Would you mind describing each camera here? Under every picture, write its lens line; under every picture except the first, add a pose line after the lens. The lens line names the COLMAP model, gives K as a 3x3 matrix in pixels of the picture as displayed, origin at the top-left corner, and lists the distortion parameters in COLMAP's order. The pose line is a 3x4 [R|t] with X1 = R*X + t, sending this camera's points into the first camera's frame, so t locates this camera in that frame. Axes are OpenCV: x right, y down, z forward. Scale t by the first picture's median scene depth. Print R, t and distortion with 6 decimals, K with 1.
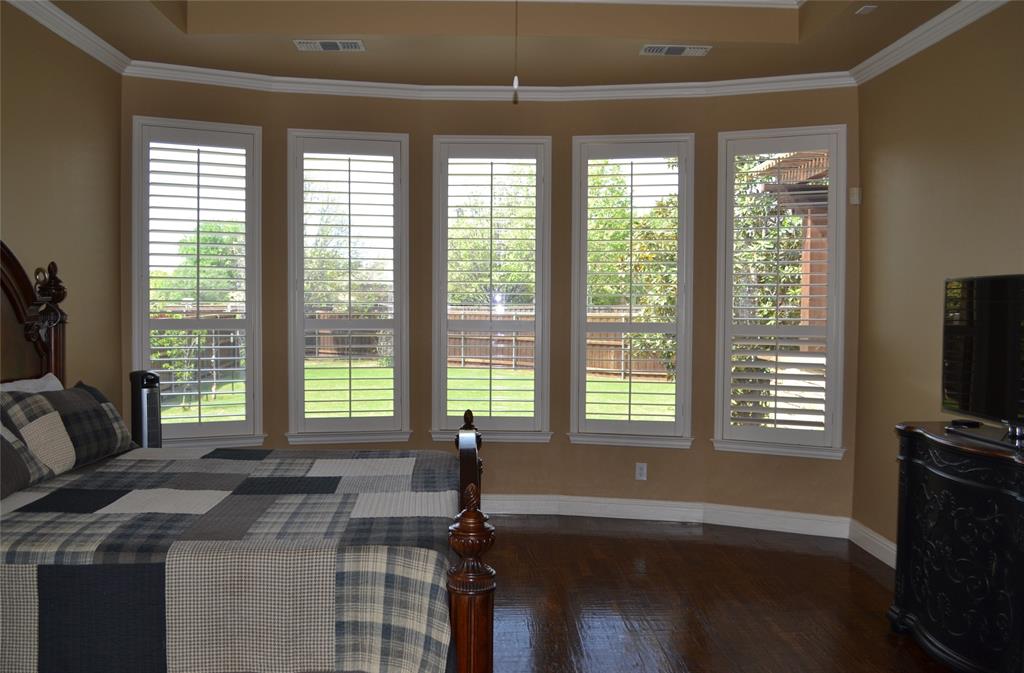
lens RADIAL K [[899.5, 0, 512.0], [0, 899.5, 333.0], [0, 0, 1]] dist [-0.060902, -0.003161]
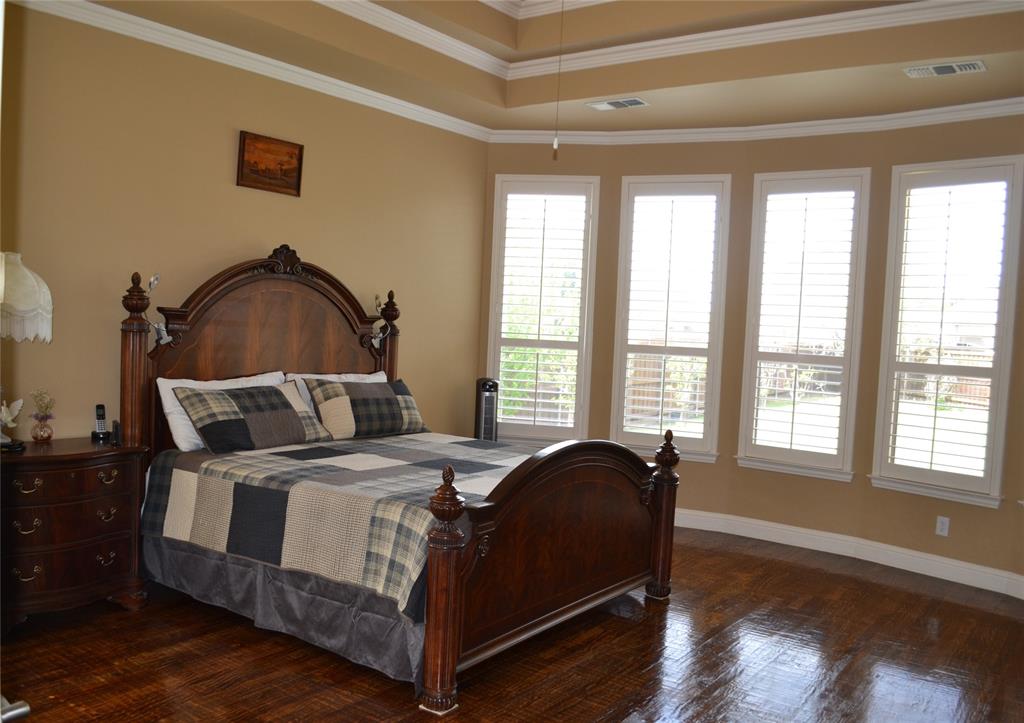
lens RADIAL K [[894.1, 0, 511.8], [0, 894.1, 369.3], [0, 0, 1]] dist [-0.076303, -0.006174]
pose [[0.796972, 0.060168, -0.601012, 0.511043], [-0.058966, 0.998024, 0.021721, -0.000028], [0.601131, 0.018128, 0.798945, 0.019760]]
